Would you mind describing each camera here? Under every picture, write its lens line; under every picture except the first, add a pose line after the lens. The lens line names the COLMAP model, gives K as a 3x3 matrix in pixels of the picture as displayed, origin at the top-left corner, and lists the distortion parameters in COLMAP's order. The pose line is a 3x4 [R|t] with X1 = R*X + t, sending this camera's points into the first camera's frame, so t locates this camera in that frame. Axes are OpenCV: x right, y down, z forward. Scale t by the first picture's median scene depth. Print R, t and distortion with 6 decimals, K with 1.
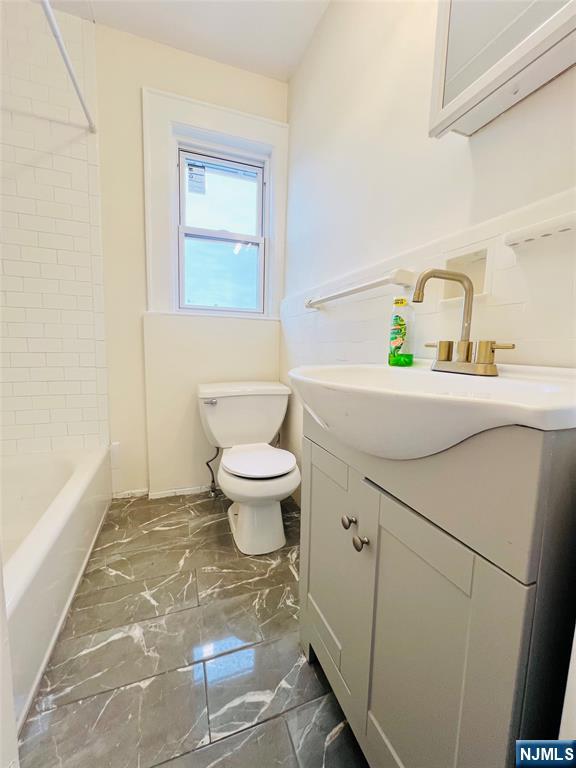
lens RADIAL K [[305.7, 0, 288.0], [0, 305.7, 384.0], [0, 0, 1]] dist [0.000995, 0.000041]
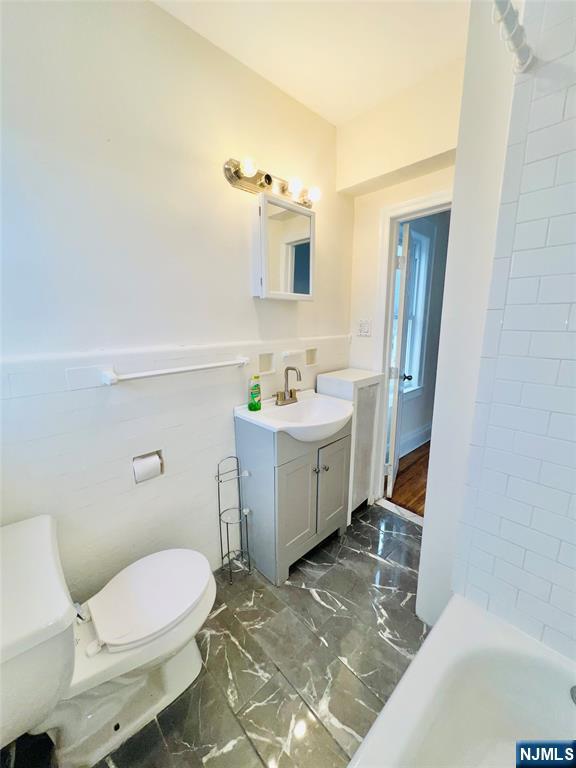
lens RADIAL K [[308.4, 0, 288.0], [0, 308.4, 384.0], [0, 0, 1]] dist [-0.003087, -0.000184]
pose [[-0.385915, -0.215395, 0.897036, -1.044188], [0.104674, 0.955858, 0.274552, -0.543248], [-0.916577, 0.199850, -0.346334, 1.114729]]
